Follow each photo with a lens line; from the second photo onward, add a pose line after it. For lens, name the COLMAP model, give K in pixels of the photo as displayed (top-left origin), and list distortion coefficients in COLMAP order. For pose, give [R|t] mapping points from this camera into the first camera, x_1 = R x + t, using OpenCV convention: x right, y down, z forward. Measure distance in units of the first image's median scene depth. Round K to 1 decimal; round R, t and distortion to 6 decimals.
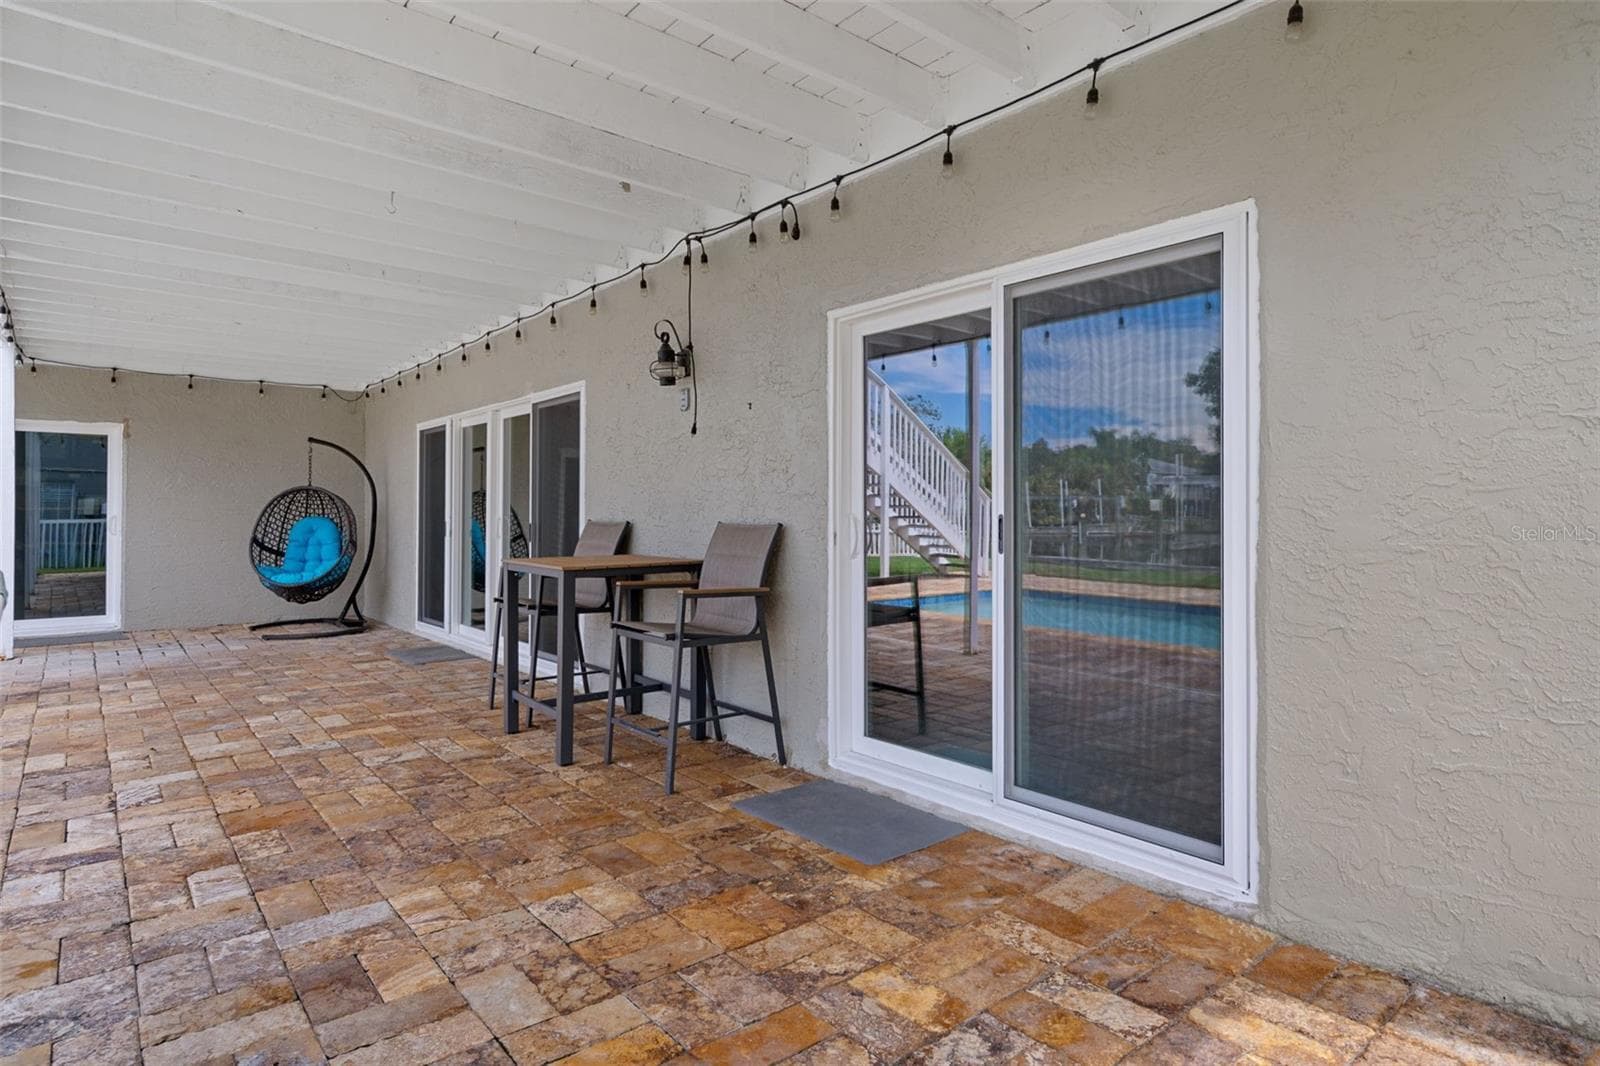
lens RADIAL K [[871.8, 0, 790.6], [0, 871.8, 501.3], [0, 0, 1]] dist [0.000690, 0.000408]
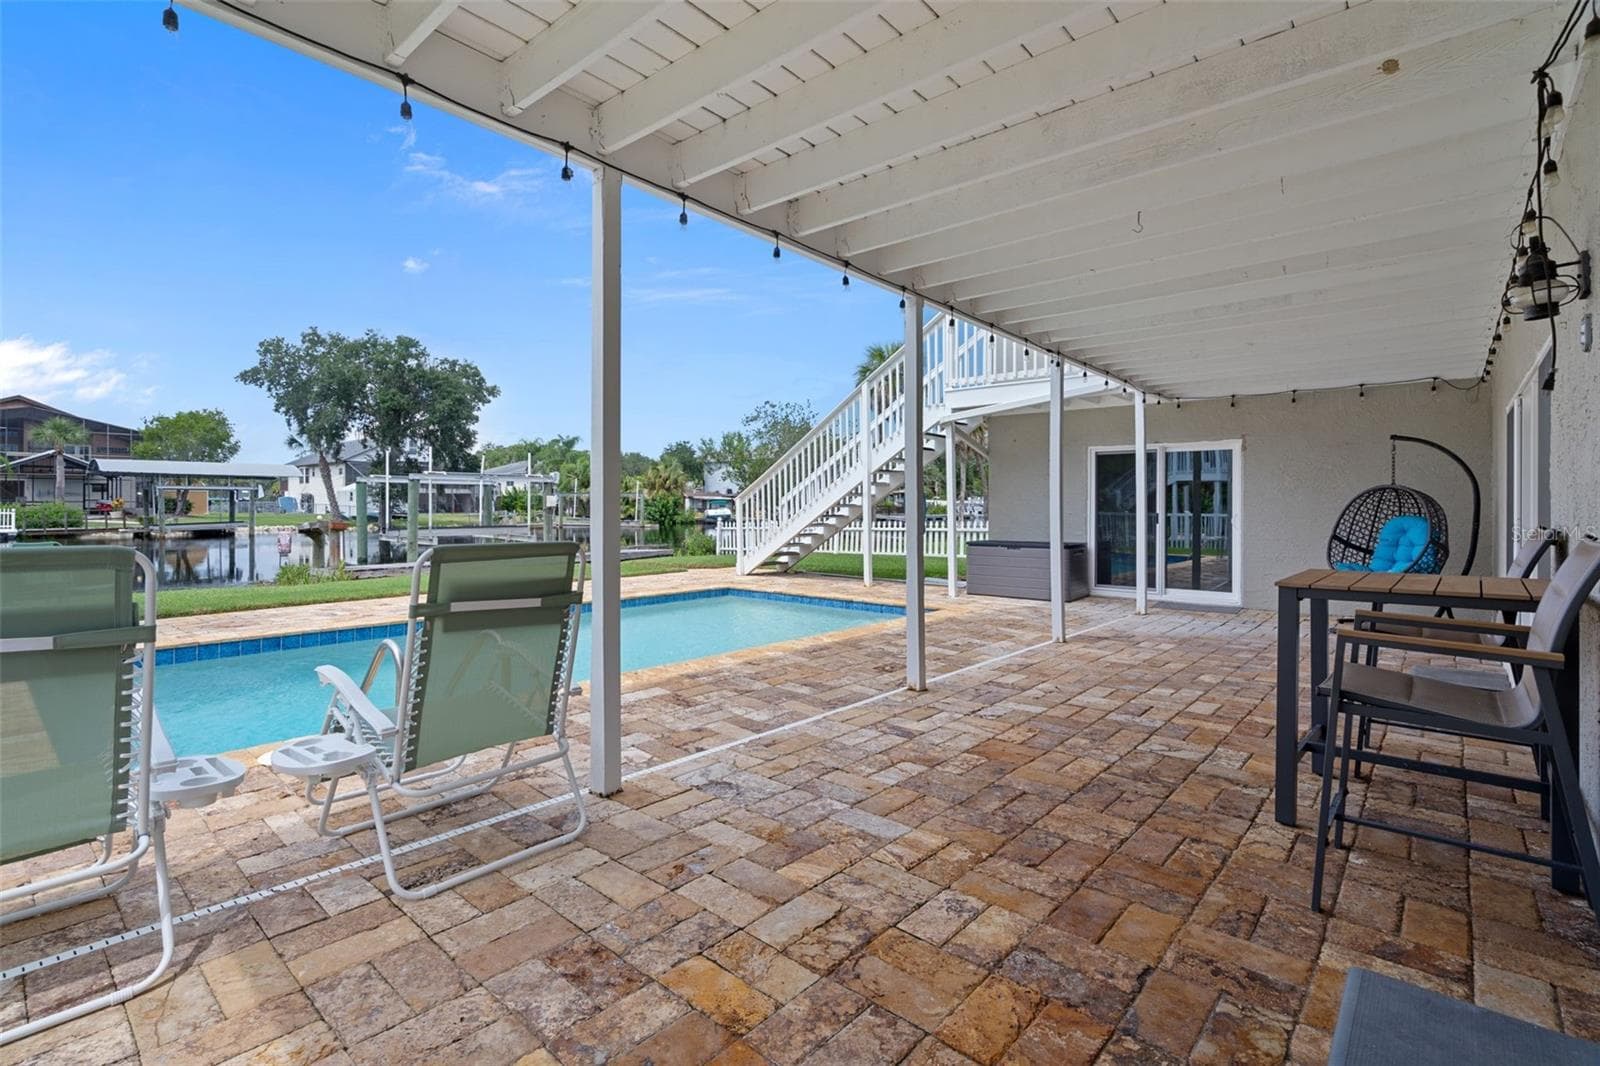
lens RADIAL K [[742.3, 0, 791.5], [0, 742.3, 505.3], [0, 0, 1]] dist [-0.004021, 0.001532]
pose [[0.154335, -0.003750, -0.988012, 0.462530], [0.012061, 0.999925, -0.001911, -0.002562], [0.987945, -0.011622, 0.154368, 0.559437]]
